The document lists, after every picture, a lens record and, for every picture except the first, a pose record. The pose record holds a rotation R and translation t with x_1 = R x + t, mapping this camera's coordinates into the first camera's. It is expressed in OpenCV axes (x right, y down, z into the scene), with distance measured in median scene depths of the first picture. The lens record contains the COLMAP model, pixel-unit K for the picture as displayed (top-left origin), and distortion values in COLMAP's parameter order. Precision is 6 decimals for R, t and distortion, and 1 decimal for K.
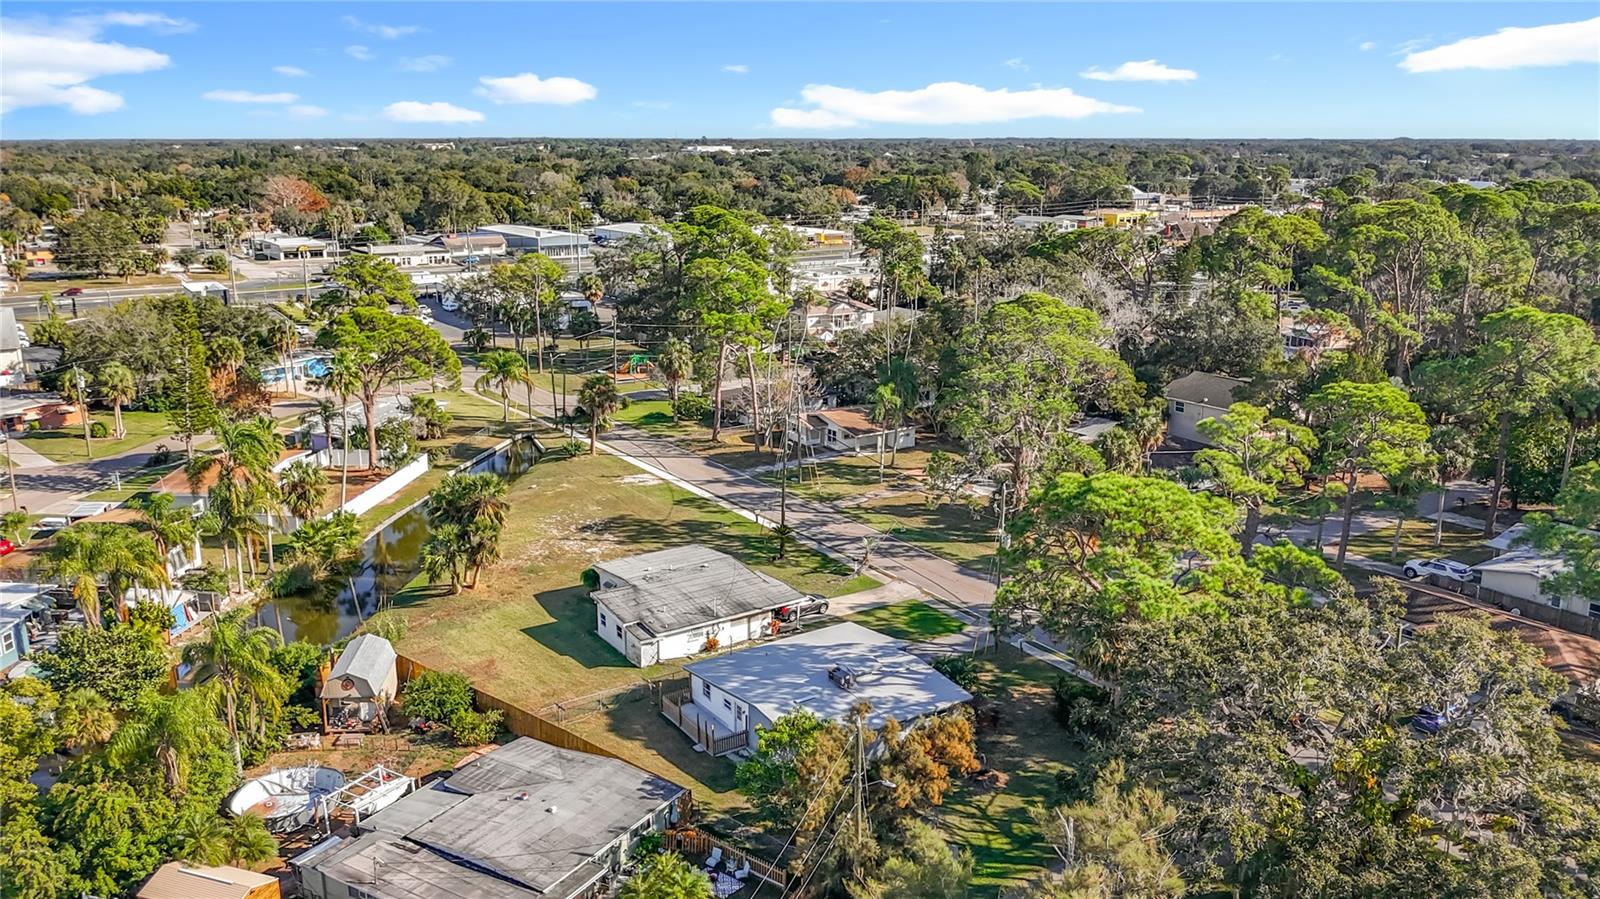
lens RADIAL K [[1200.6, 0, 781.0], [0, 1200.6, 442.6], [0, 0, 1]] dist [0.042293, -0.006536]
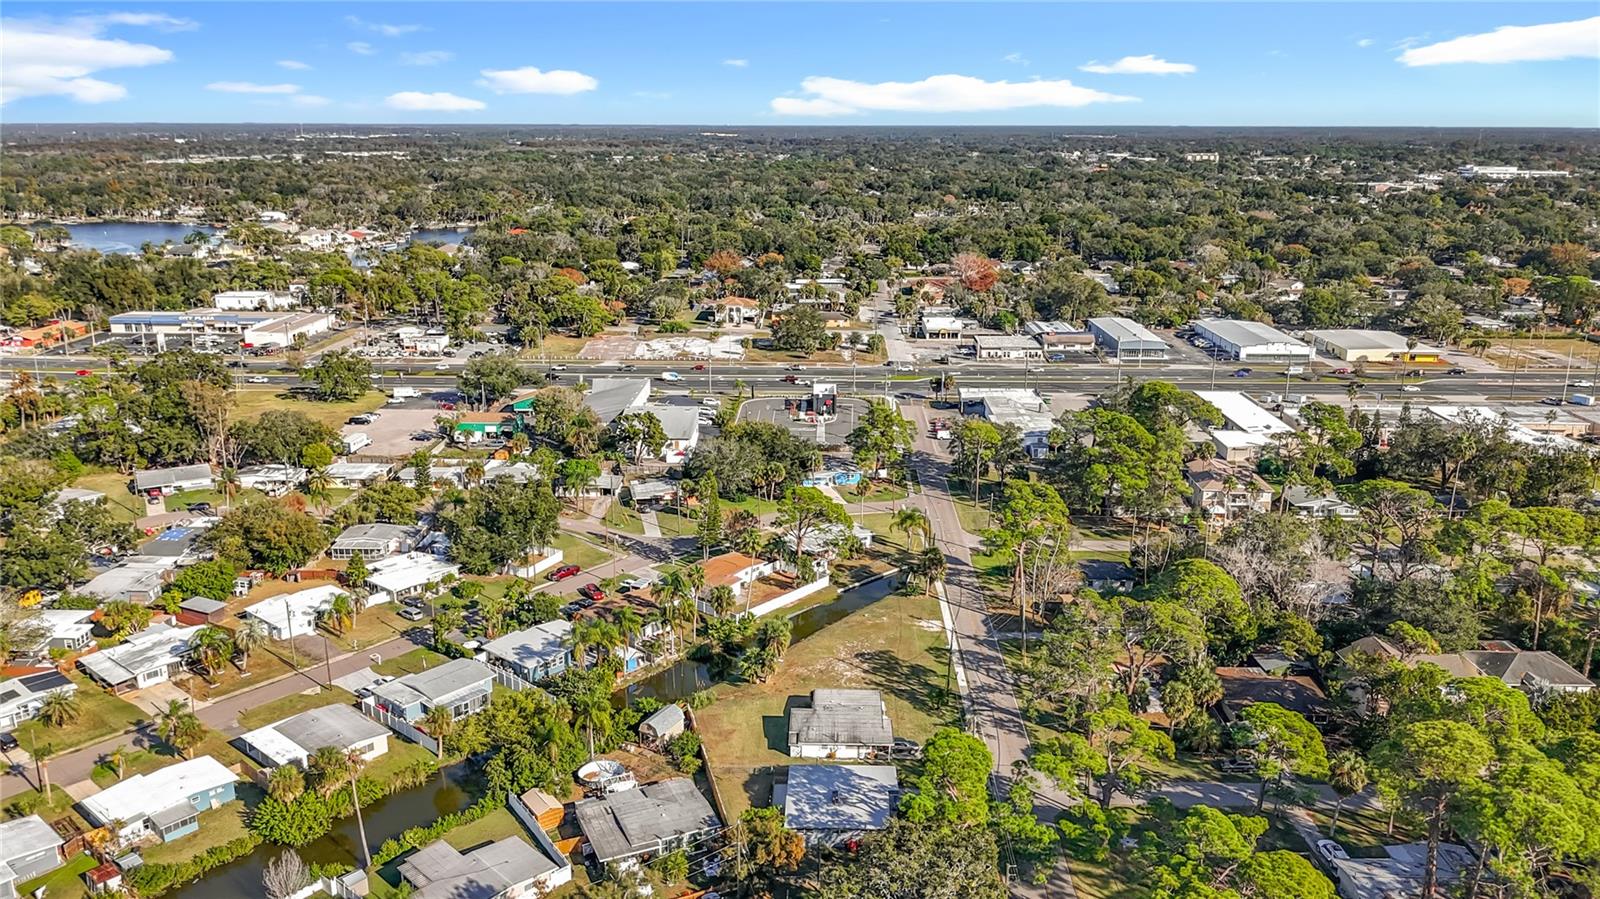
lens RADIAL K [[1200.6, 0, 781.0], [0, 1200.6, 442.6], [0, 0, 1]] dist [0.042293, -0.006536]
pose [[0.812817, 0.134983, -0.566663, 0.447755], [-0.129725, 0.990298, 0.049819, -0.200902], [0.567890, 0.033017, 0.822442, -0.284120]]
